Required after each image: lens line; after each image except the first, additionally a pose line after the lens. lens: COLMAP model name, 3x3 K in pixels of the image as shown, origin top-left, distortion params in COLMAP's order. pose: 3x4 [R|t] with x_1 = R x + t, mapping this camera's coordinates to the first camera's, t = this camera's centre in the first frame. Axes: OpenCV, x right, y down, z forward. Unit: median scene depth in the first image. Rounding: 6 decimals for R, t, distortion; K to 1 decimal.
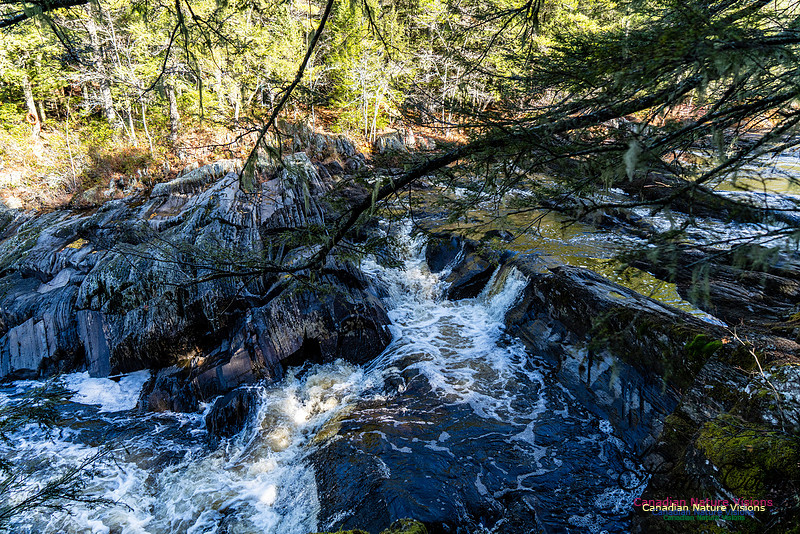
lens RADIAL K [[542.9, 0, 400.9], [0, 542.9, 260.9], [0, 0, 1]] dist [-0.003341, -0.004092]
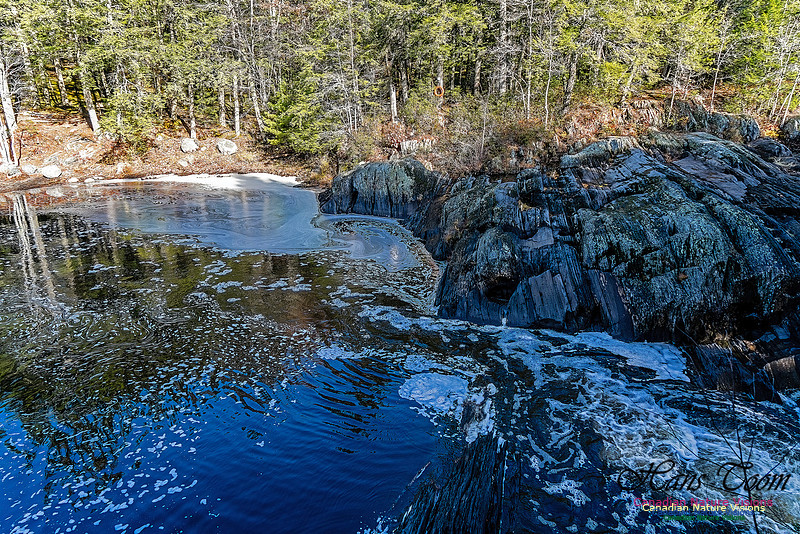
lens RADIAL K [[542.9, 0, 400.6], [0, 542.9, 259.7], [0, 0, 1]] dist [-0.003341, -0.004092]
pose [[0.898160, 0.128941, -0.420337, -0.497761], [-0.124456, 0.991489, 0.038212, 0.080099], [0.421686, 0.017992, 0.906563, -0.032112]]
